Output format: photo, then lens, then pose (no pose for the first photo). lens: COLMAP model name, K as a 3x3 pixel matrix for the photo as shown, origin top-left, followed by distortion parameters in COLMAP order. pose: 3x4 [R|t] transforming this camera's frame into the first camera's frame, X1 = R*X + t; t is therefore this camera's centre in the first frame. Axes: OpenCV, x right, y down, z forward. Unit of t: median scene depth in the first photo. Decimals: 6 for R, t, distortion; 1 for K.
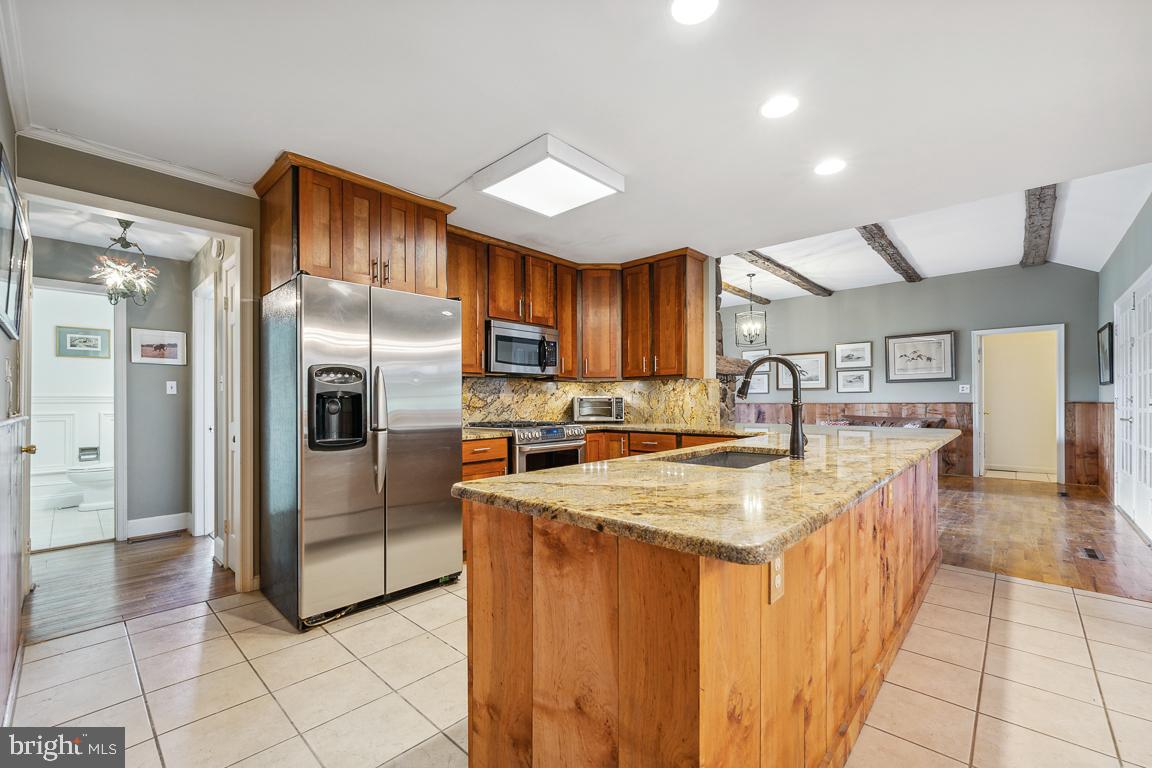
lens RADIAL K [[473.7, 0, 574.9], [0, 473.7, 398.1], [0, 0, 1]] dist [-0.001258, 0.000149]
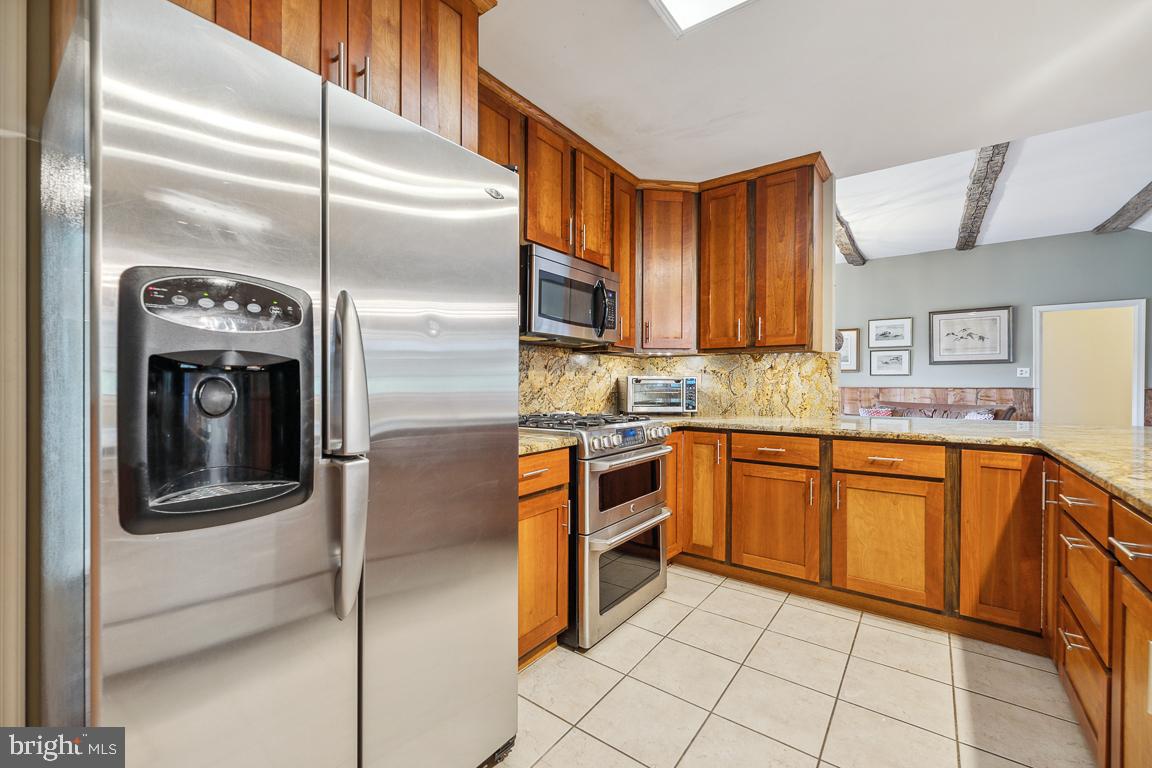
lens RADIAL K [[473.7, 0, 573.6], [0, 473.7, 381.1], [0, 0, 1]] dist [-0.001258, 0.000149]
pose [[0.994527, 0.008024, 0.104171, -0.162209], [-0.008318, 0.999963, 0.002395, 0.002509], [-0.104148, -0.003249, 0.994557, 0.358988]]
